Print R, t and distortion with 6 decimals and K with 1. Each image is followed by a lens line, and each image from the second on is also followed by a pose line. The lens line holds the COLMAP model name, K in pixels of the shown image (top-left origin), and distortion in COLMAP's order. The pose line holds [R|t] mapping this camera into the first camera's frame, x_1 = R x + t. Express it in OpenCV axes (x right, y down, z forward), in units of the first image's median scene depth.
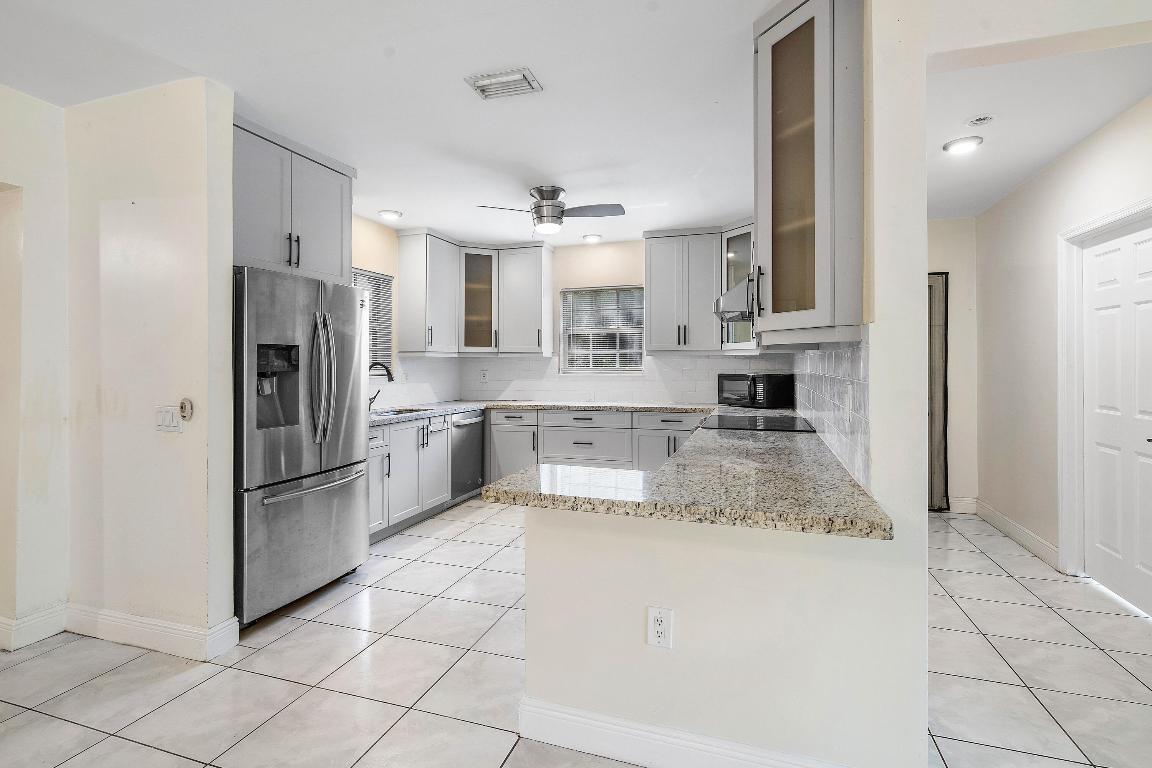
lens RADIAL K [[541.5, 0, 561.3], [0, 541.5, 372.9], [0, 0, 1]] dist [-0.003096, -0.000416]
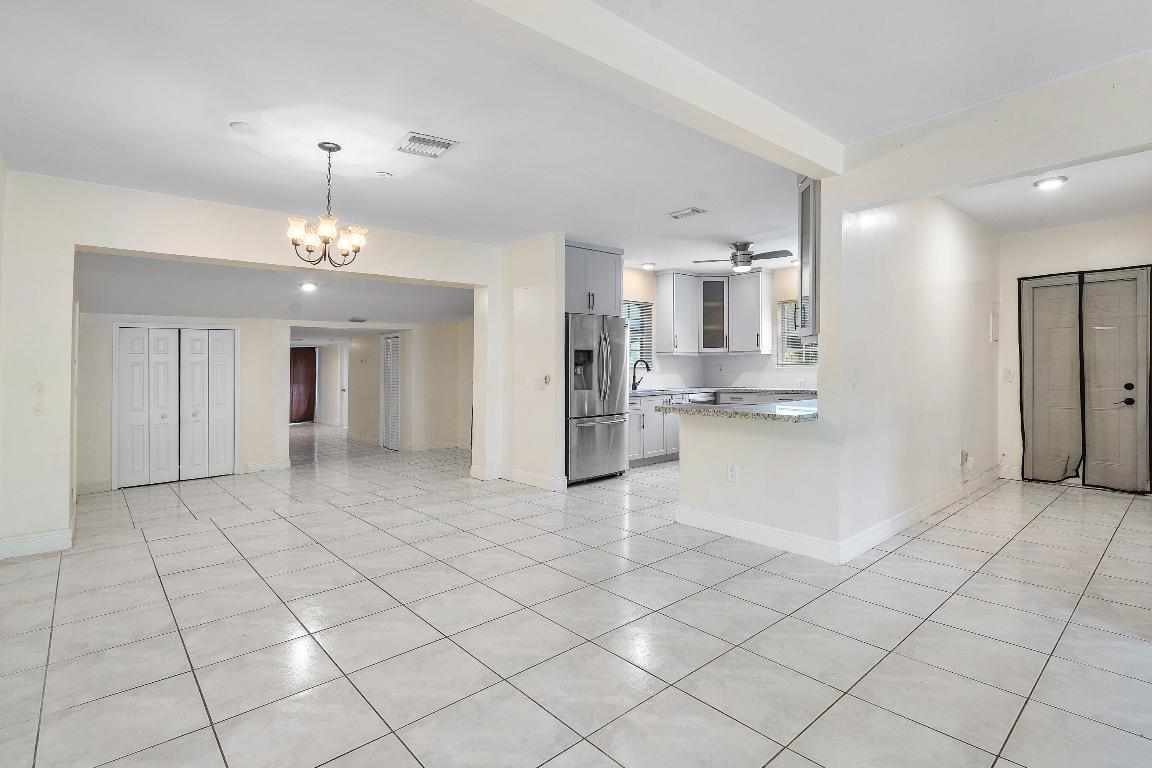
lens RADIAL K [[541.5, 0, 561.3], [0, 541.5, 372.9], [0, 0, 1]] dist [-0.003096, -0.000416]
pose [[0.859792, -0.001744, -0.510642, 0.352118], [0.000331, 0.999996, -0.002857, 0.031792], [0.510645, 0.002288, 0.859789, -0.628886]]
